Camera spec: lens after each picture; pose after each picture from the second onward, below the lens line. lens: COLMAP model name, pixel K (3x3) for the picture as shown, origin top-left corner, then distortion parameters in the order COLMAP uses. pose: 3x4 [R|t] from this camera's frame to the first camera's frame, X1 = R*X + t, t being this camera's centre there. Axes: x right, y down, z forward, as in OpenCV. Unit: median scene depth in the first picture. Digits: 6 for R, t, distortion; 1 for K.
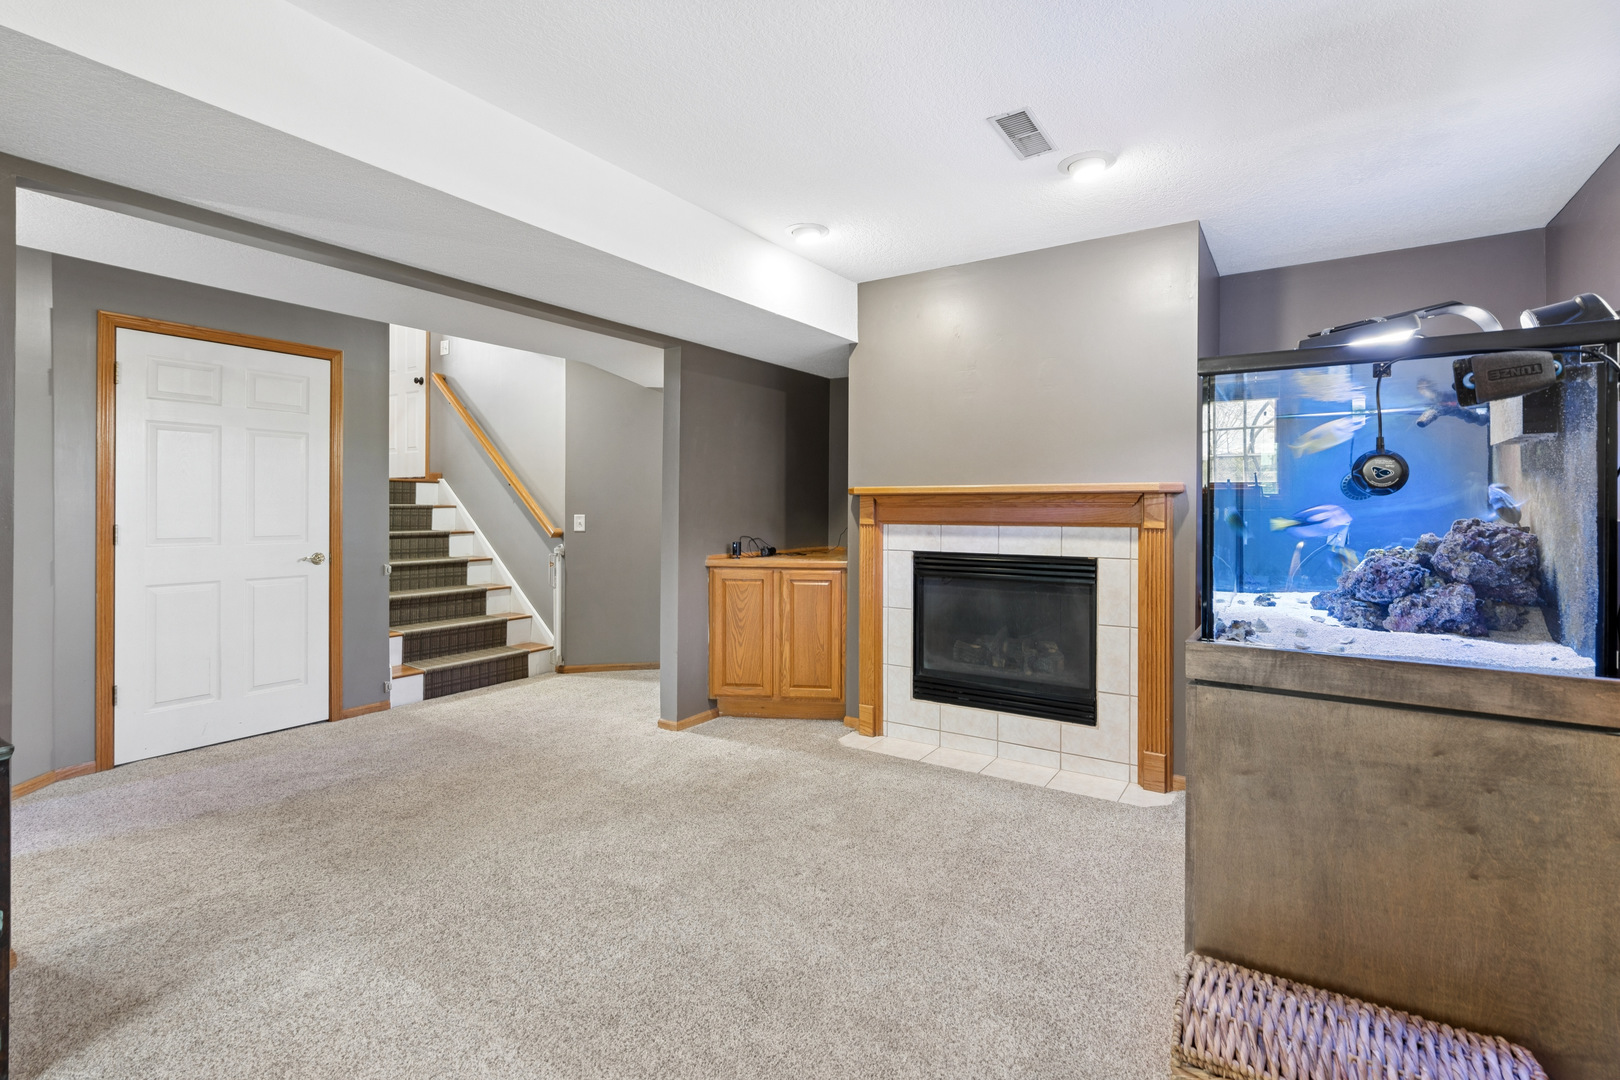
lens RADIAL K [[738.6, 0, 817.5], [0, 738.6, 511.1], [0, 0, 1]] dist [-0.004719, 0.001332]
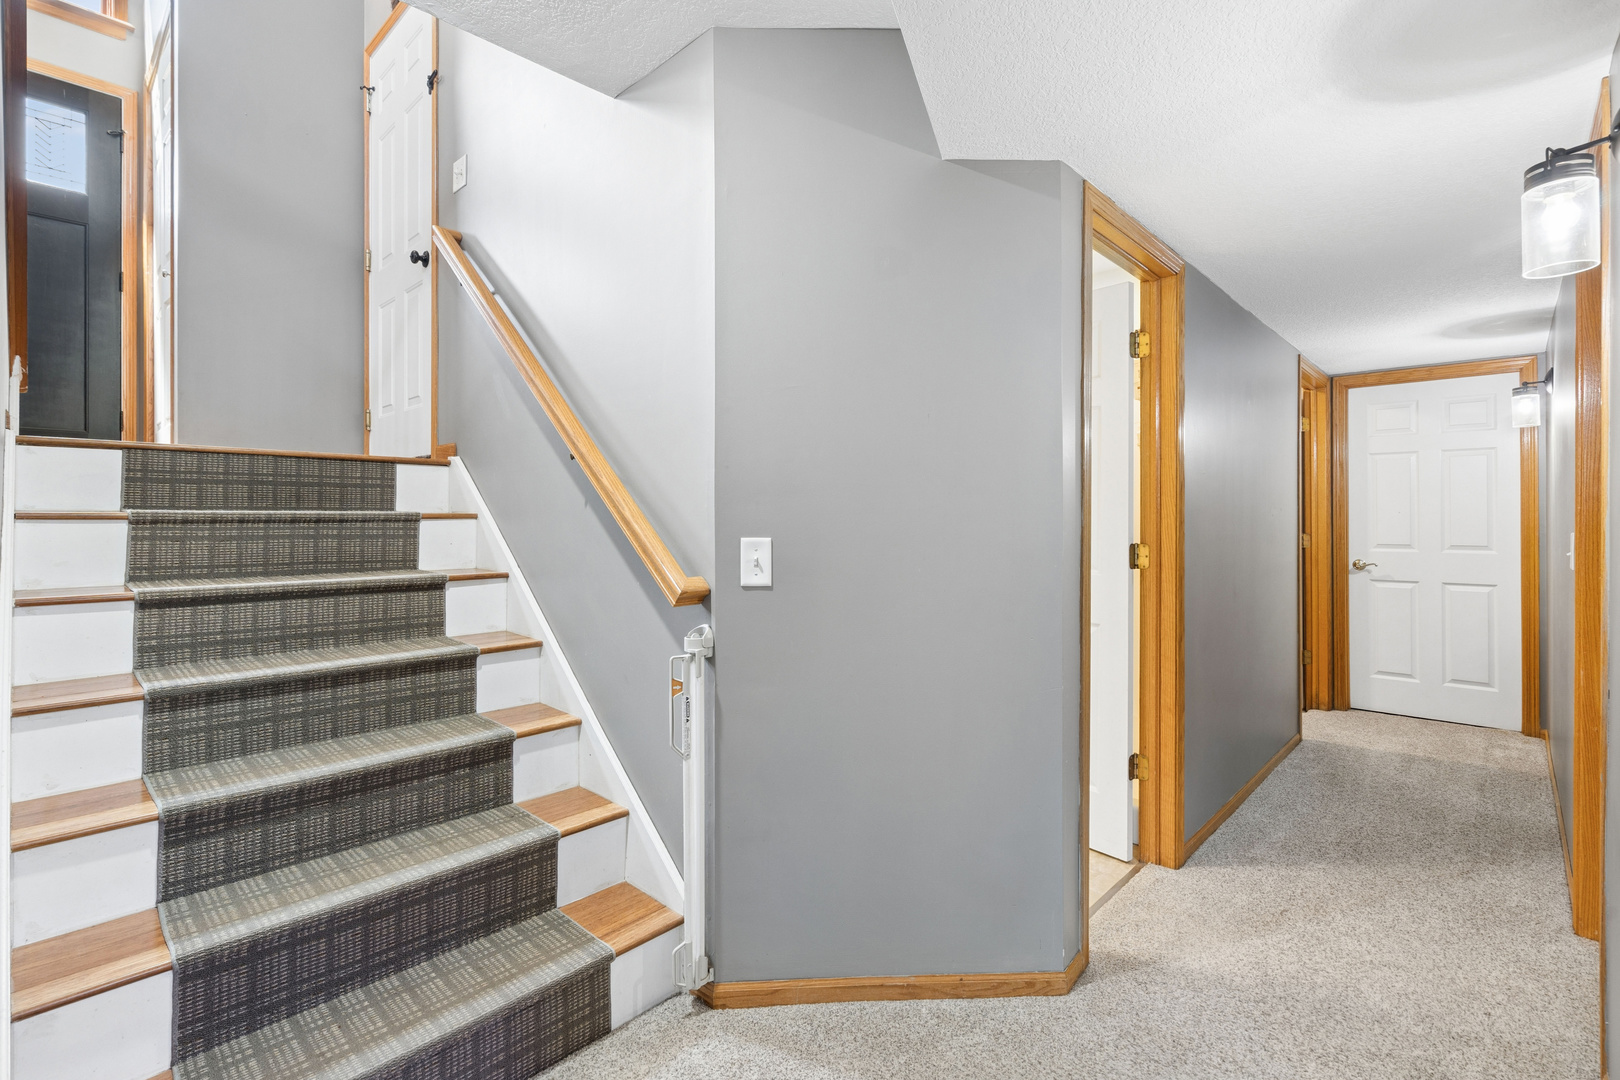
lens RADIAL K [[738.6, 0, 813.4], [0, 738.6, 529.6], [0, 0, 1]] dist [-0.004719, 0.001332]
pose [[0.984078, -0.000624, -0.177736, -0.231265], [0.001948, 0.999972, 0.007277, -0.000983], [0.177726, -0.007508, 0.984051, 0.657629]]
